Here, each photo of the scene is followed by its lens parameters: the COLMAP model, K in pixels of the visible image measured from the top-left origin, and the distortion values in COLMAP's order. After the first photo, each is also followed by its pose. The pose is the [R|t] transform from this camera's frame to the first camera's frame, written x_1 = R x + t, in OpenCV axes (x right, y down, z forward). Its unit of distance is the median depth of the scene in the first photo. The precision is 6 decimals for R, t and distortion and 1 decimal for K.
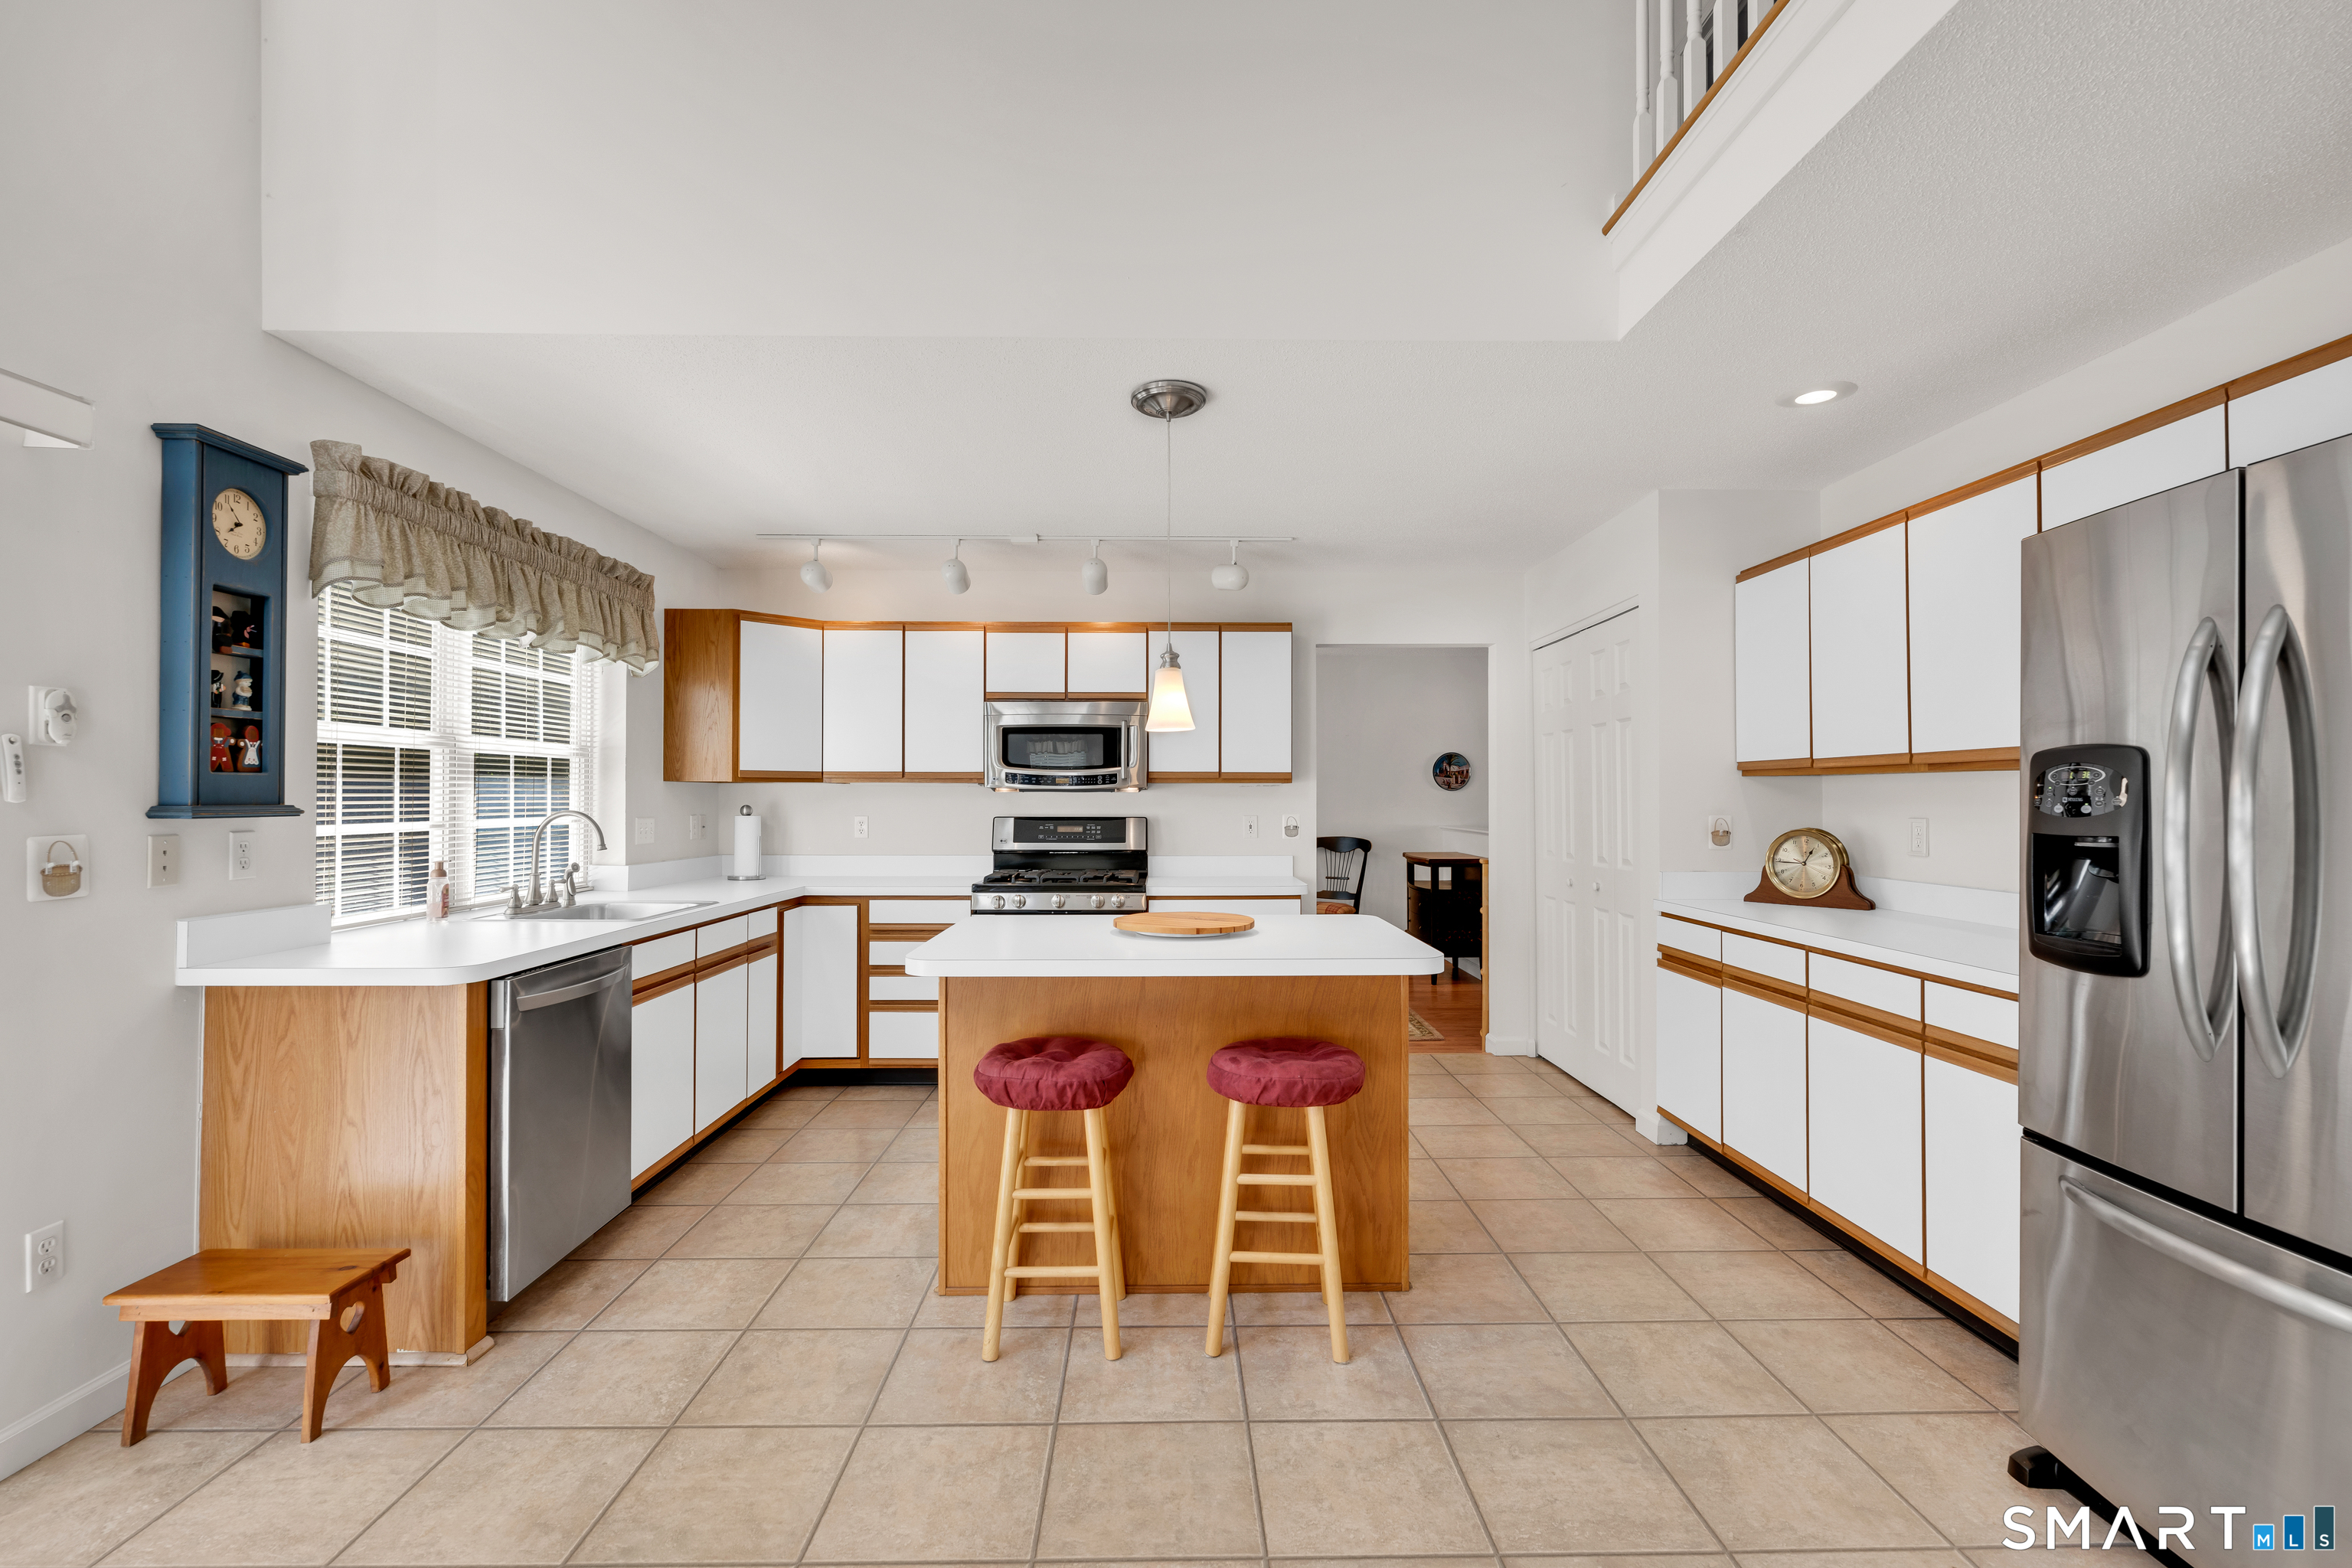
lens RADIAL K [[1034.6, 0, 1176.0], [0, 1034.6, 784.0], [0, 0, 1]] dist [-0.001626, -0.000192]
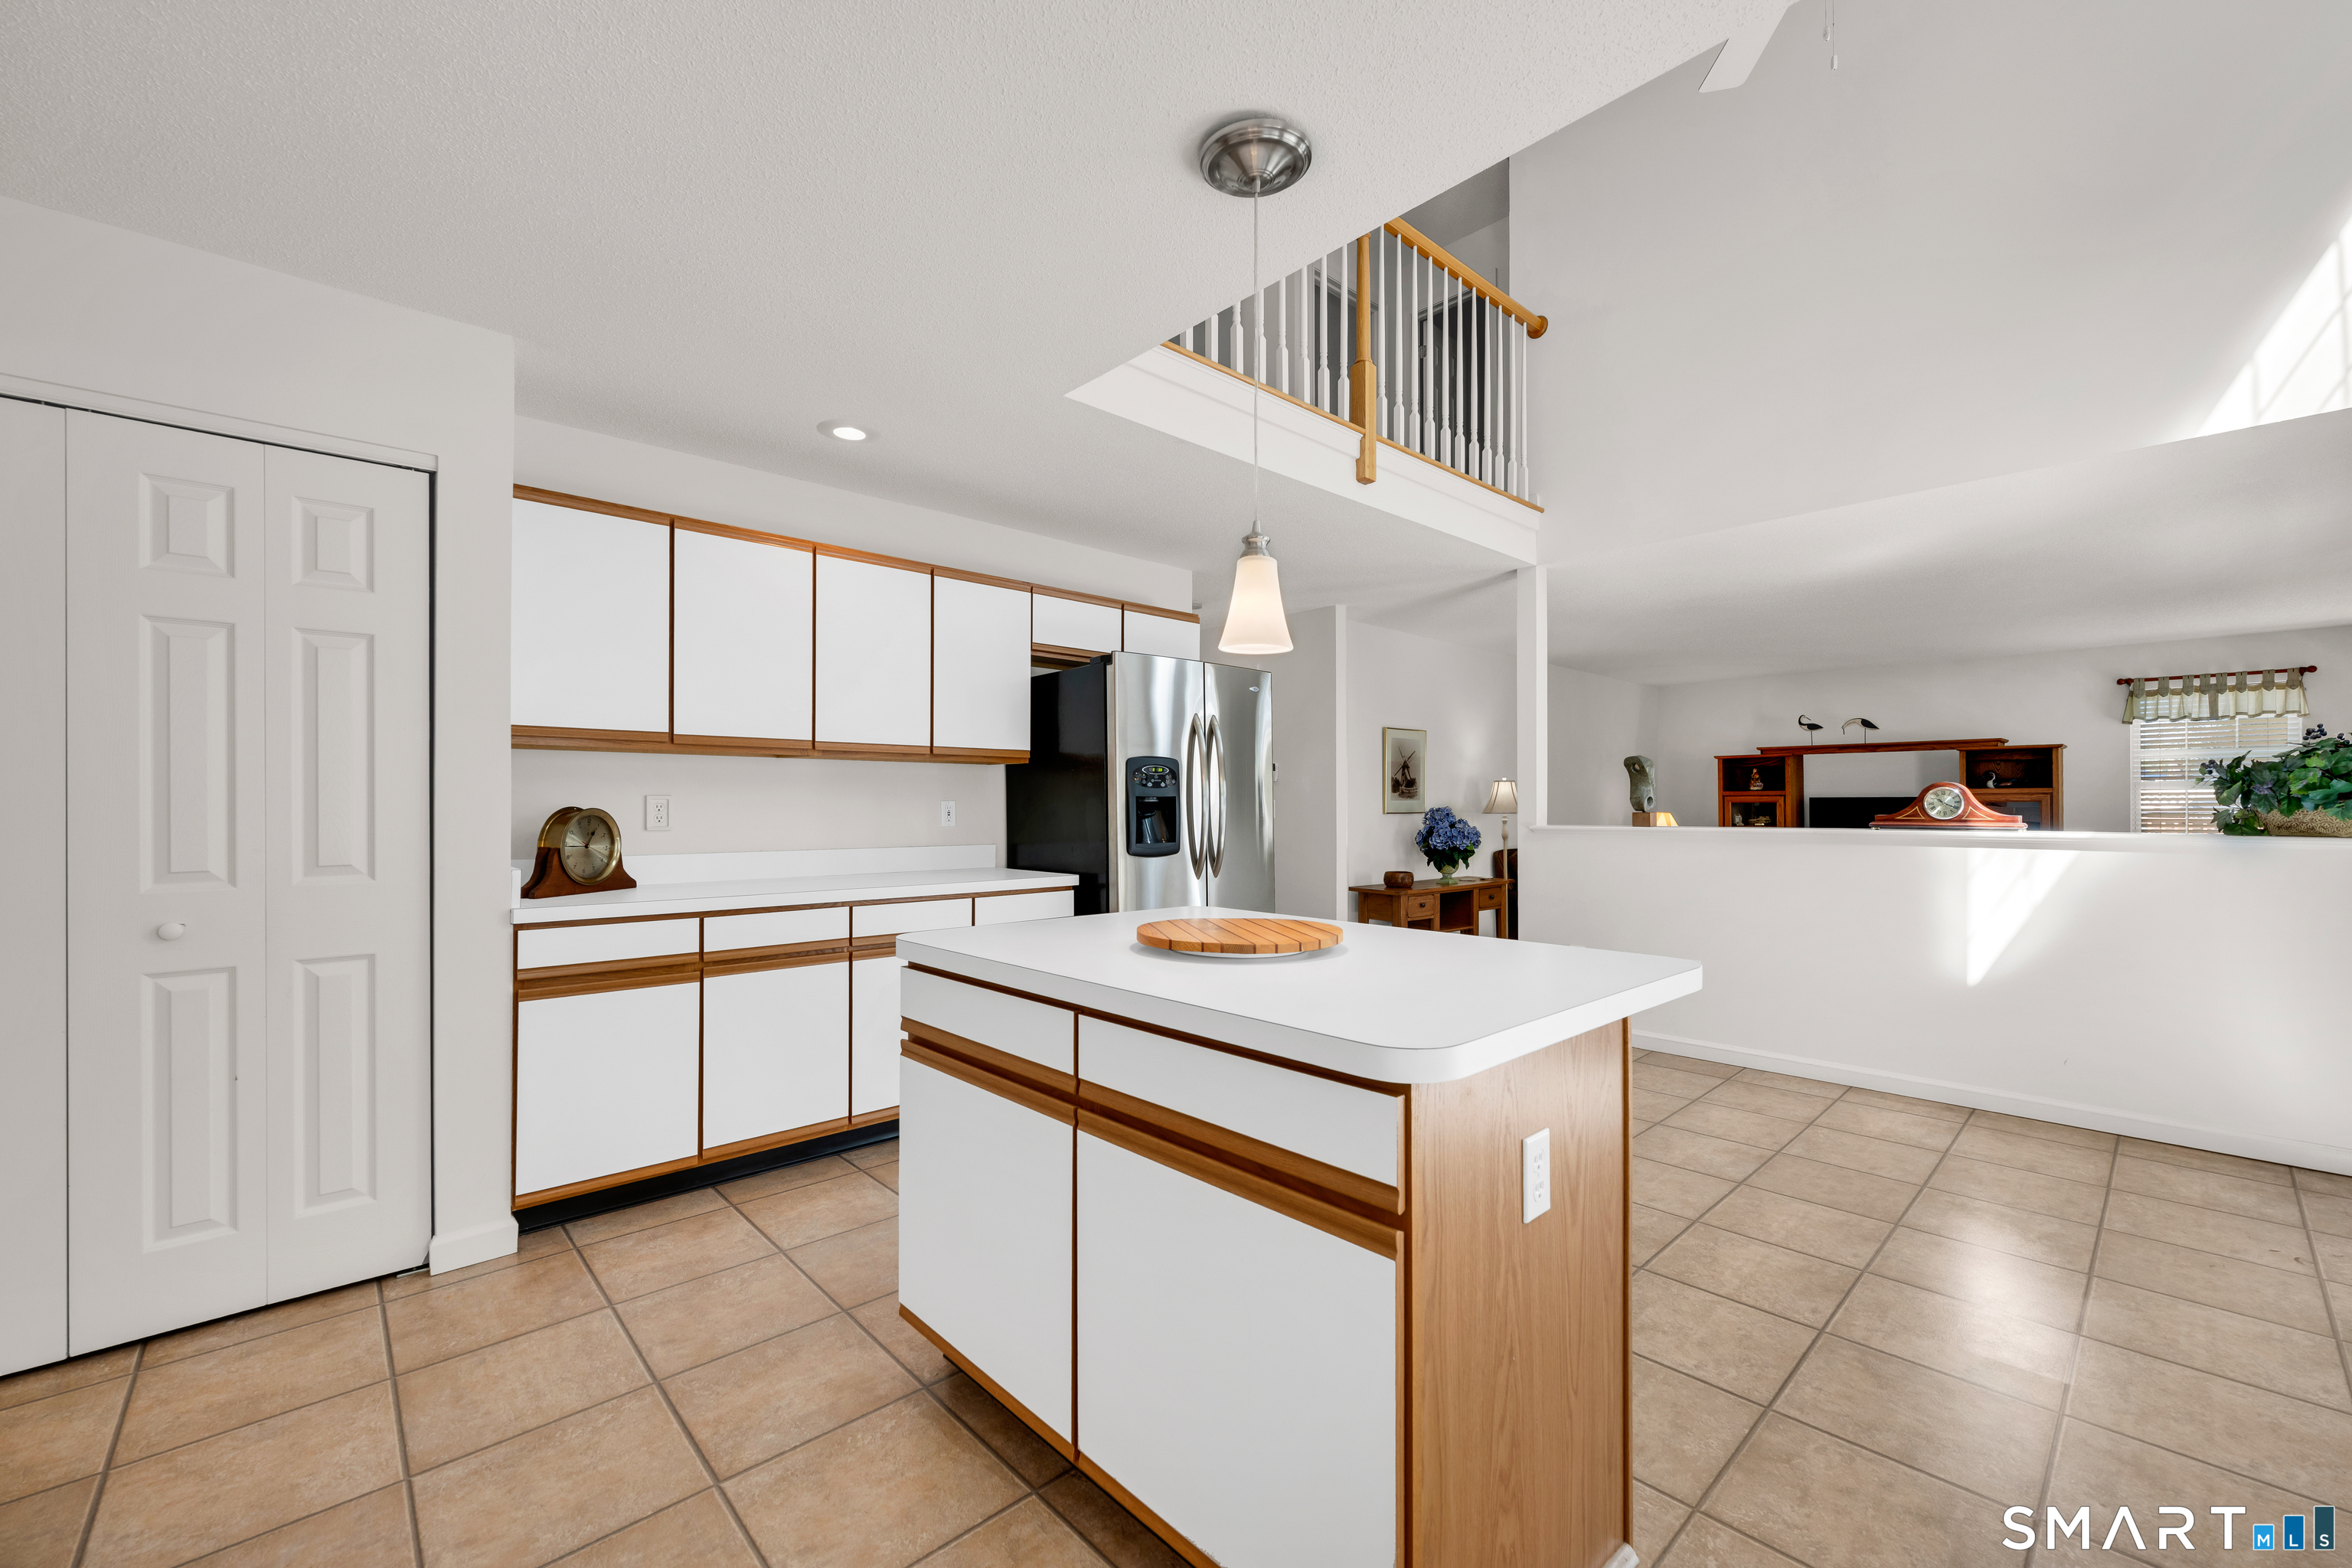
lens RADIAL K [[936.9, 0, 1177.8], [0, 936.9, 792.8], [0, 0, 1]] dist [-0.003171, -0.000206]
pose [[-0.665279, 0.011617, 0.746505, -0.368847], [-0.009536, 0.999665, -0.024054, 0.048445], [-0.746534, -0.023121, -0.664945, 1.245735]]
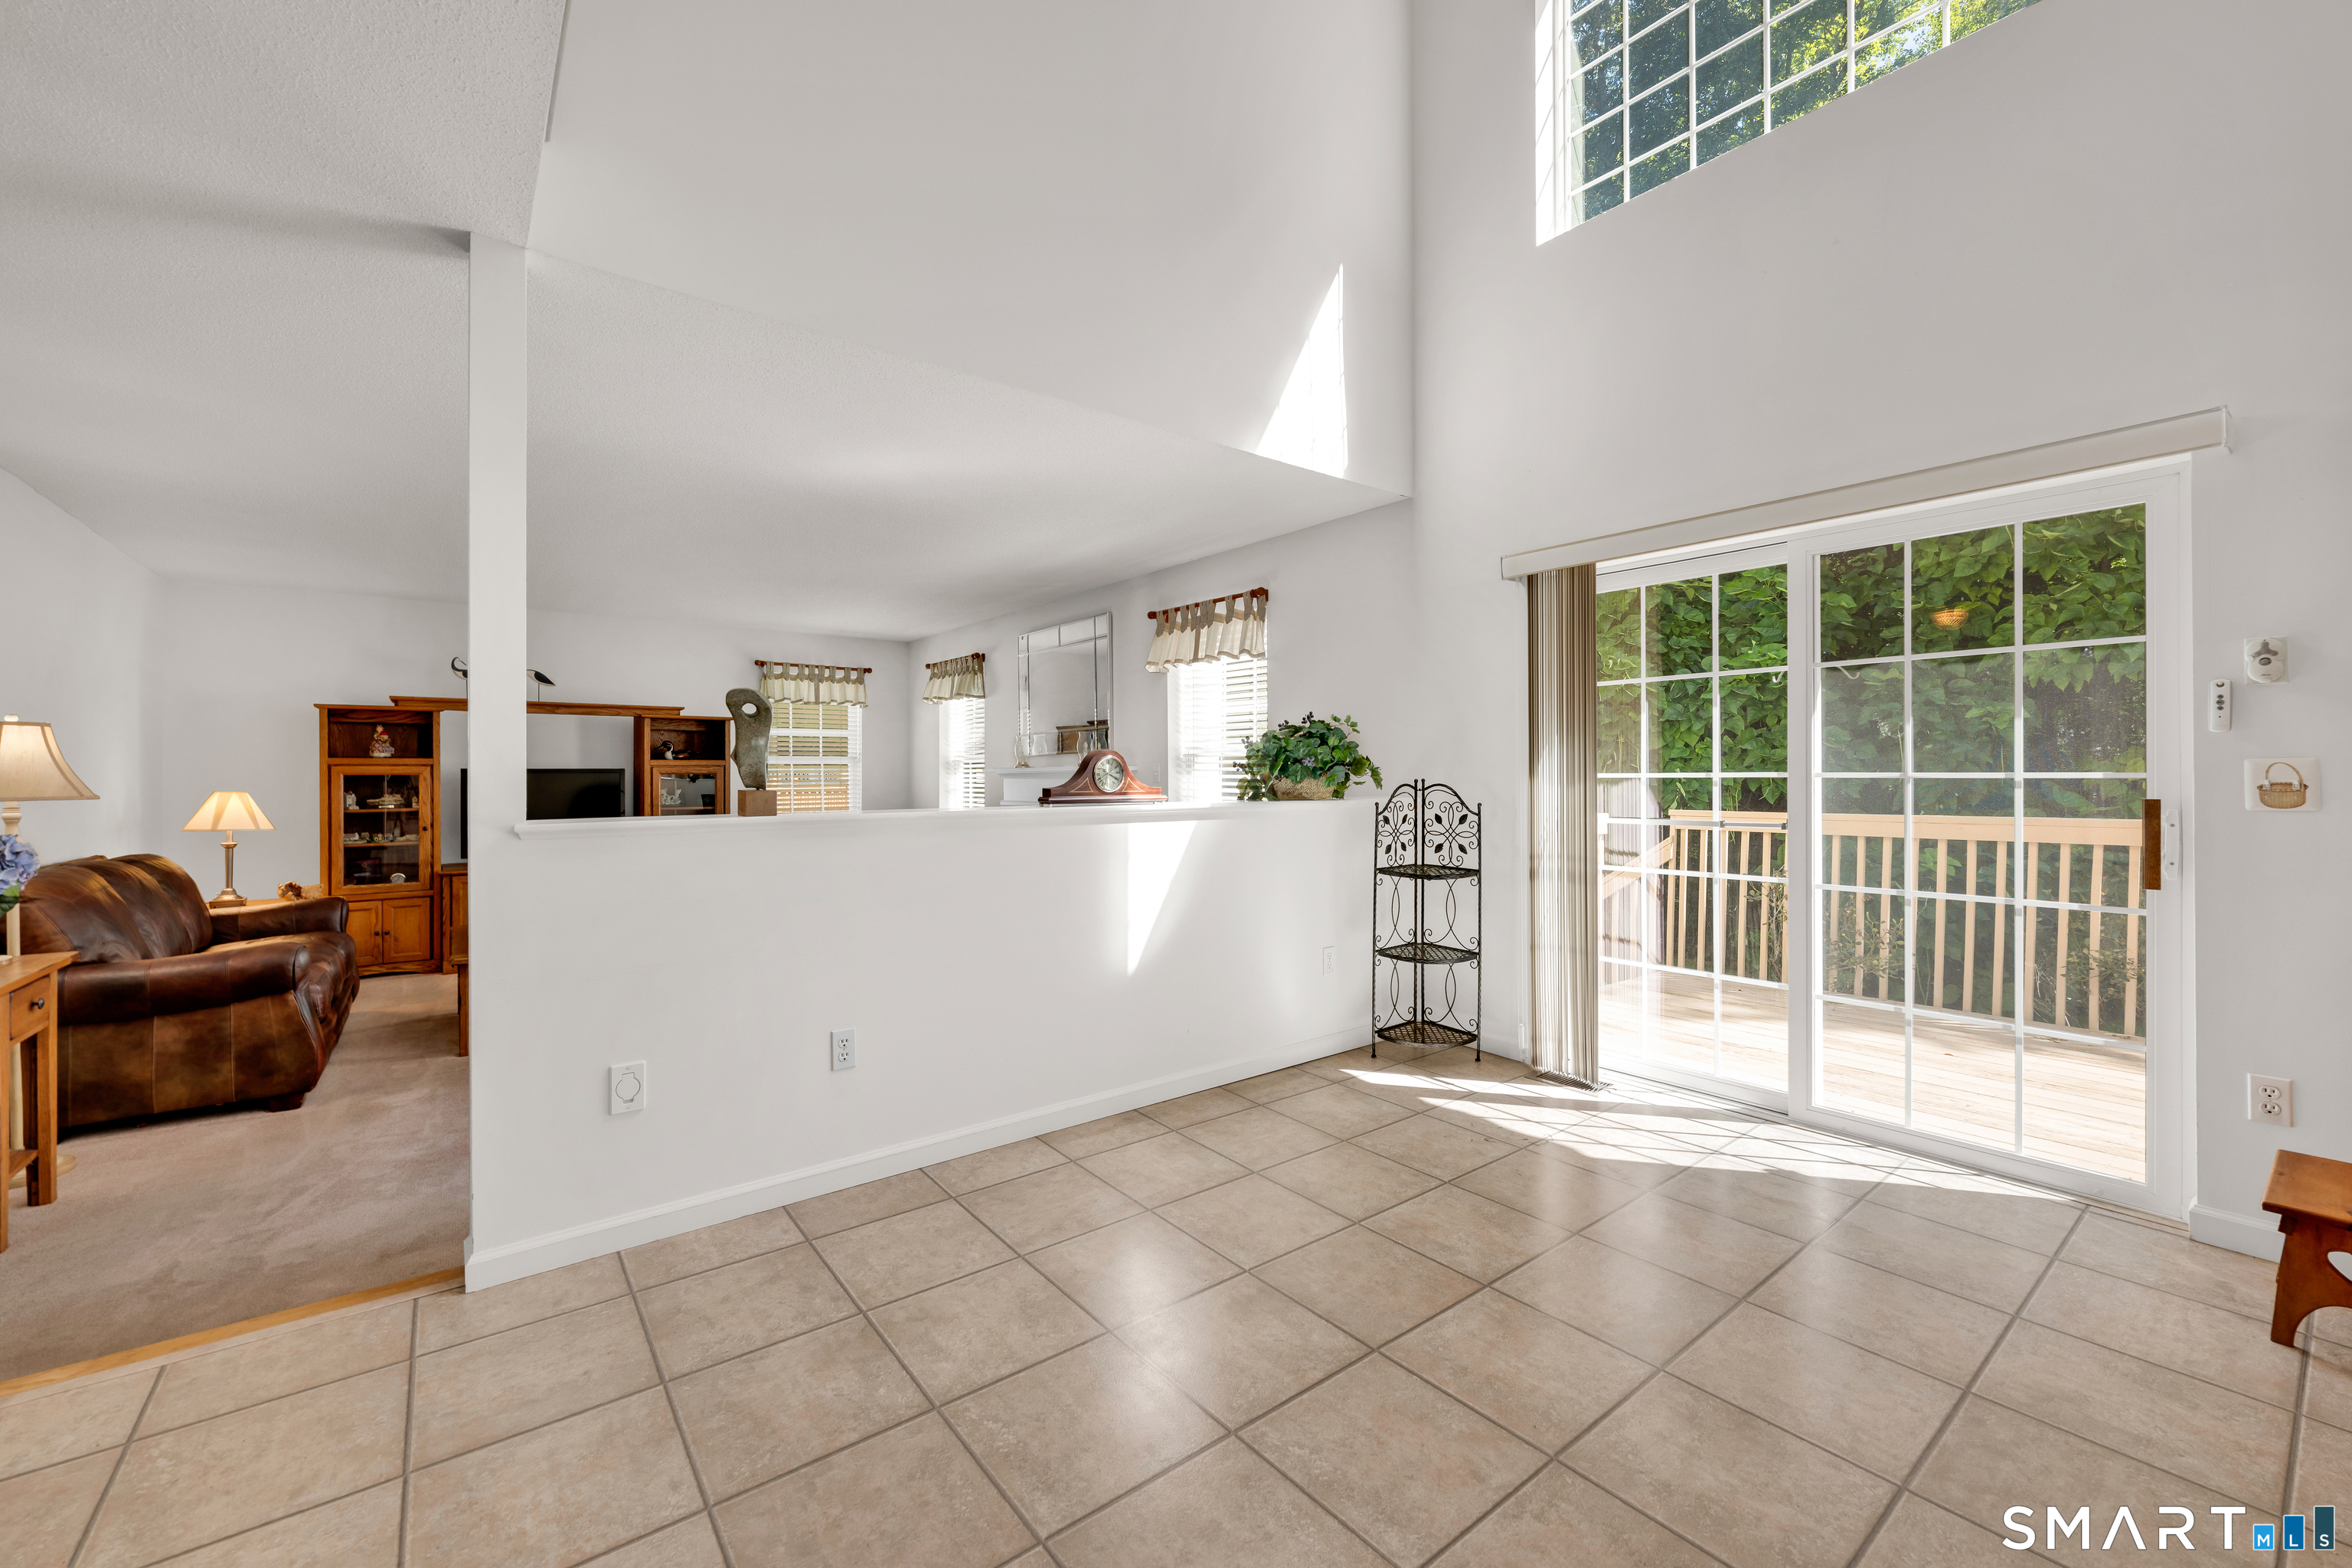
lens RADIAL K [[939.3, 0, 1176.7], [0, 939.3, 773.2], [0, 0, 1]] dist [-0.001070, -0.000068]
pose [[-0.801077, 0.003688, -0.598550, 0.367952], [0.014091, 0.999820, -0.012698, 0.038206], [0.598395, -0.018606, -0.800985, 0.669775]]
